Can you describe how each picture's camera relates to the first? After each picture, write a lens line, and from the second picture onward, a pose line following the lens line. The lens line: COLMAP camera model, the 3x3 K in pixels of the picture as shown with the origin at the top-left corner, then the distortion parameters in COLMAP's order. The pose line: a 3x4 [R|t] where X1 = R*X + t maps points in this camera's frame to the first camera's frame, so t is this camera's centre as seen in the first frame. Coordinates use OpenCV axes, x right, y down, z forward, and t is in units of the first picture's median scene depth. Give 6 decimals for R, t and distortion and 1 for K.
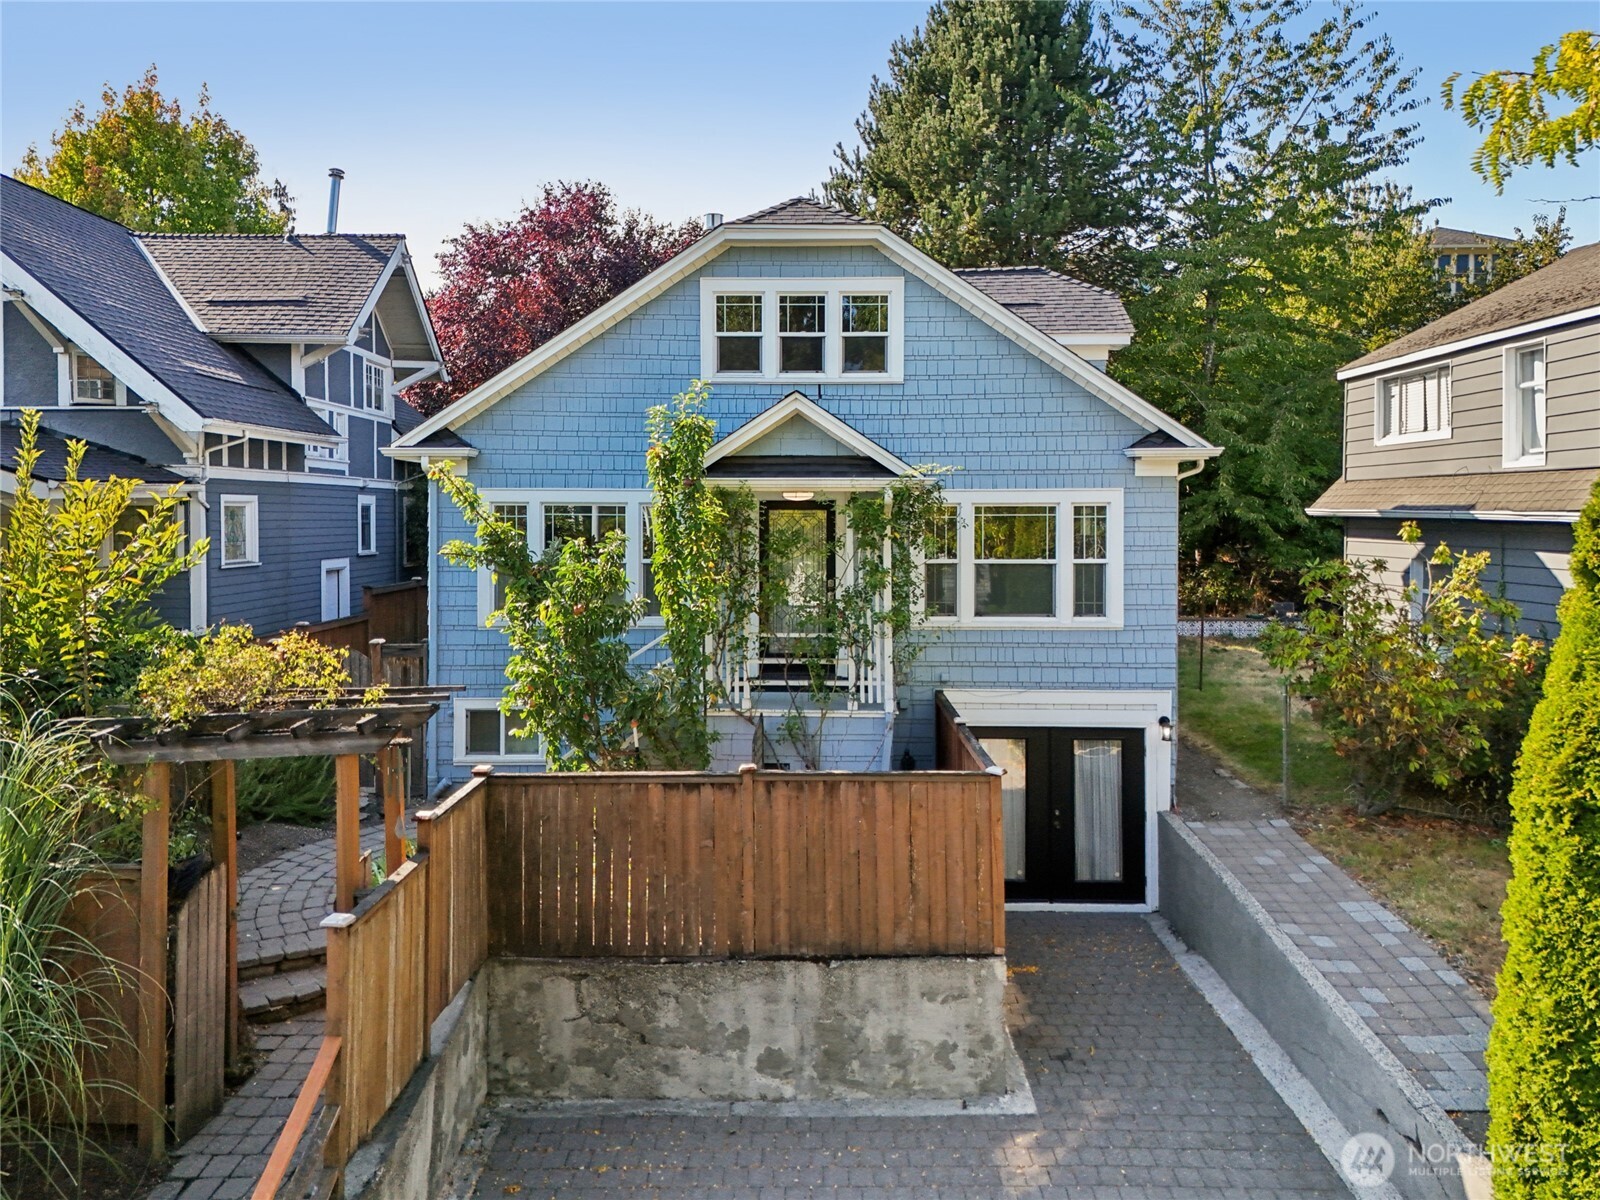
lens RADIAL K [[1125.1, 0, 796.3], [0, 1125.1, 538.8], [0, 0, 1]] dist [0.007857, 0.001463]
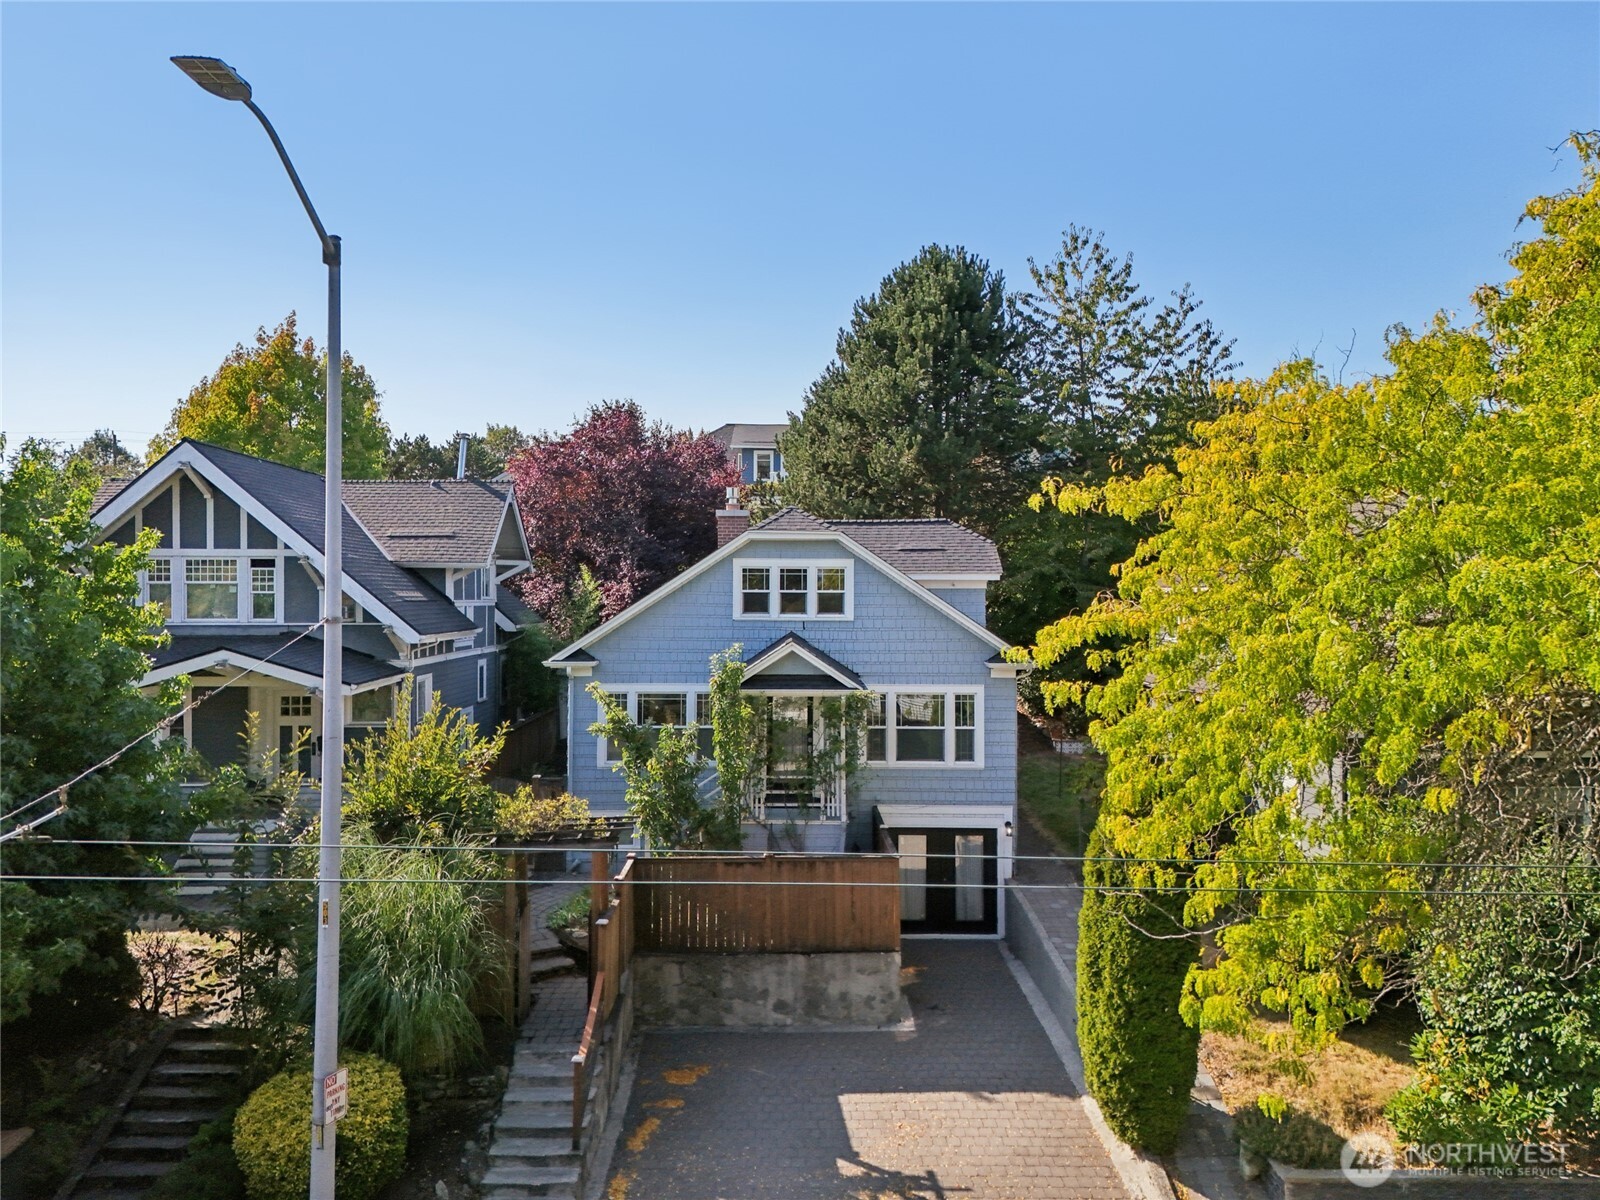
lens RADIAL K [[1109.2, 0, 803.8], [0, 1109.2, 596.4], [0, 0, 1]] dist [0.032475, -0.000507]
pose [[0.999500, 0.004852, 0.031251, -0.031504], [-0.004193, 0.999768, -0.021132, -0.141875], [-0.031346, 0.020990, 0.999288, -0.655715]]
